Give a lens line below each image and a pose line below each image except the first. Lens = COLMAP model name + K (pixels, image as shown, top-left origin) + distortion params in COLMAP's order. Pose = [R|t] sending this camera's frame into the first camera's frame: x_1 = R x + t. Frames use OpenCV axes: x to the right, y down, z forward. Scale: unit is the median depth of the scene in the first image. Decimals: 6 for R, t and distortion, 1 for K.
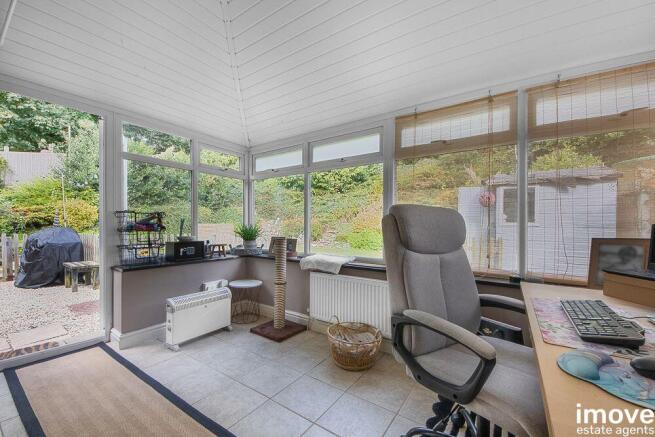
lens RADIAL K [[264.0, 0, 327.3], [0, 264.0, 230.0], [0, 0, 1]] dist [0.000903, -0.000132]
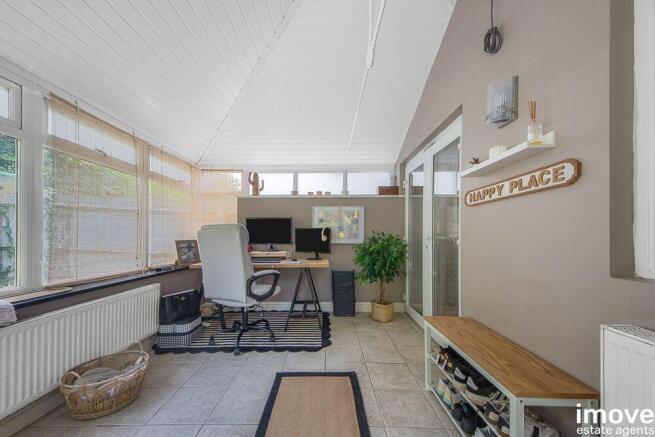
lens RADIAL K [[264.0, 0, 327.3], [0, 264.0, 230.0], [0, 0, 1]] dist [0.000903, -0.000132]
pose [[-0.569597, 0.010545, 0.821857, -0.911042], [0.014997, 0.999885, -0.002435, -0.019774], [-0.821787, 0.010938, -0.569689, 0.877131]]
